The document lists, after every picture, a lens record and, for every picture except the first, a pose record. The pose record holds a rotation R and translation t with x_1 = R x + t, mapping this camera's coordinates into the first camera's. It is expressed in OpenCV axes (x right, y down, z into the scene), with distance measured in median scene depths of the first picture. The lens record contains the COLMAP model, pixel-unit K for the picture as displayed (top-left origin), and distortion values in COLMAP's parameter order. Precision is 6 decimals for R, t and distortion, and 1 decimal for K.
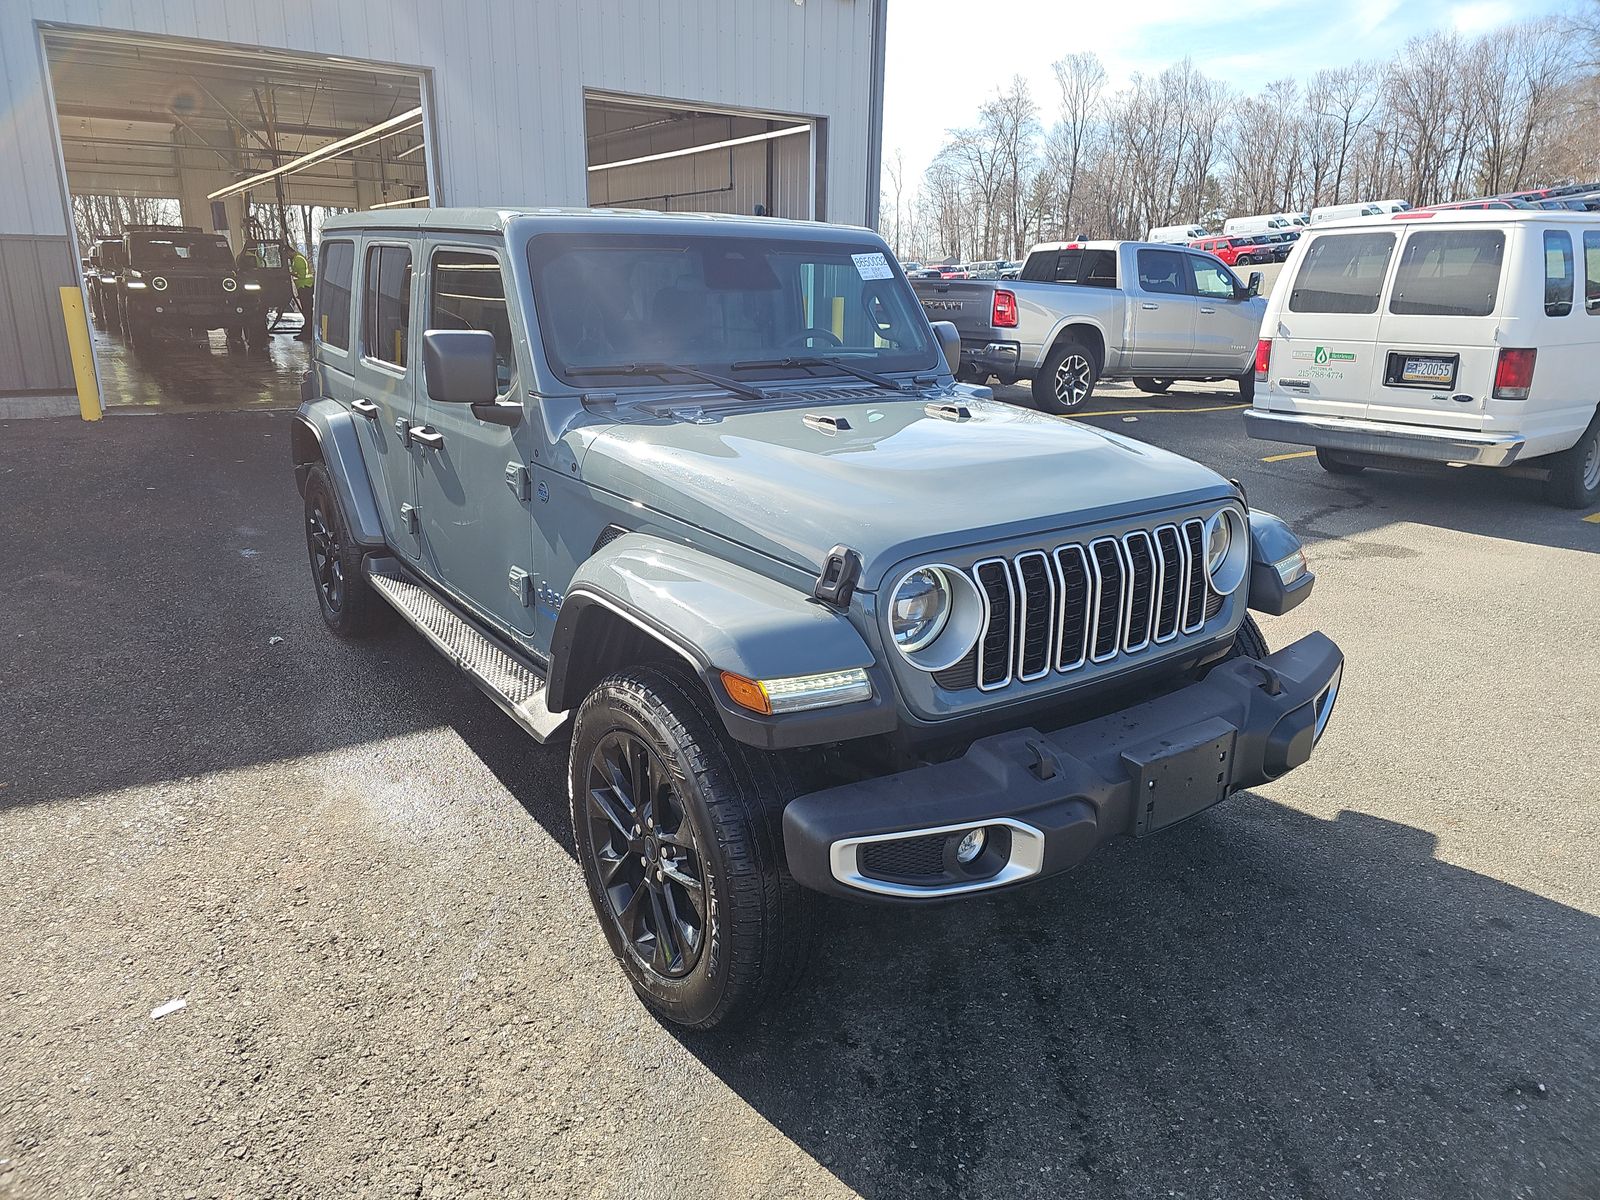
lens RADIAL K [[1101.3, 0, 800.0], [0, 1101.3, 600.0], [0, 0, 1]] dist [0.025130, -0.002560]
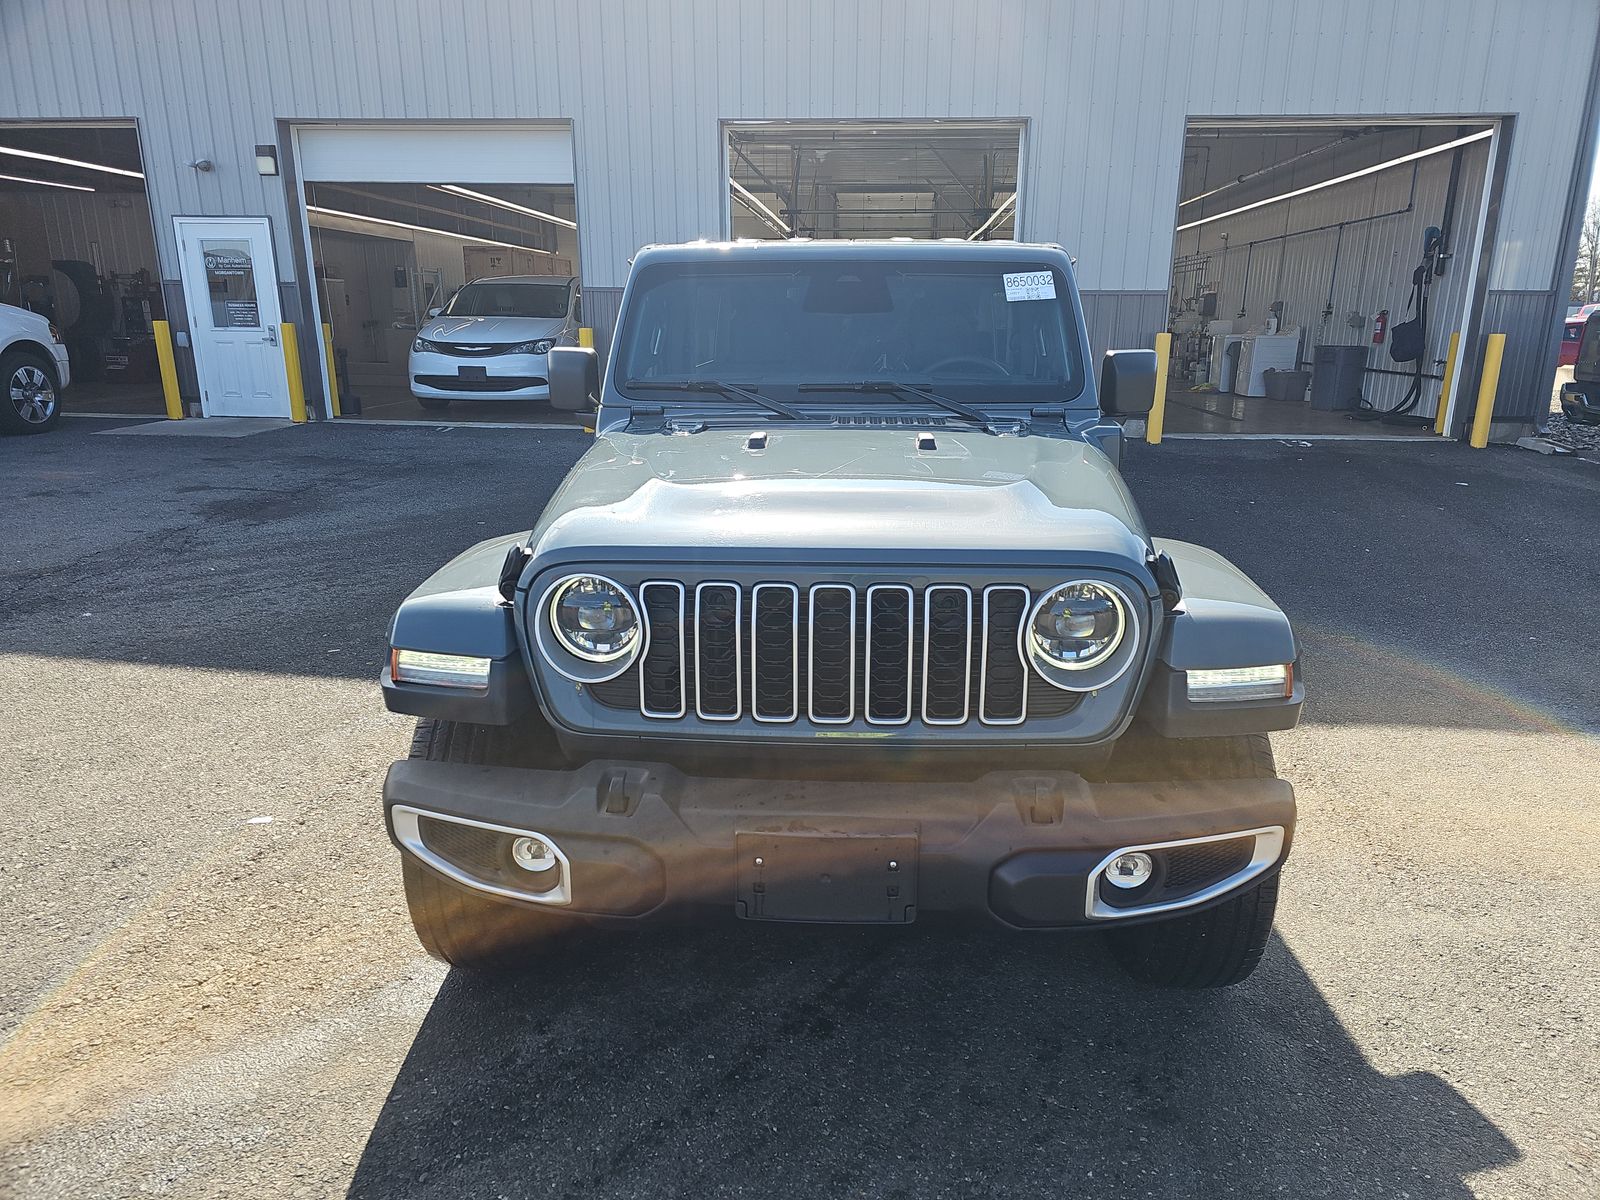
lens RADIAL K [[1087.8, 0, 804.5], [0, 1087.8, 622.0], [0, 0, 1]] dist [0.046153, -0.031247]
pose [[0.772723, 0.162049, -0.613709, 0.567498], [-0.173031, 0.984022, 0.041966, -0.042004], [0.610704, 0.073762, 0.788416, 0.222220]]
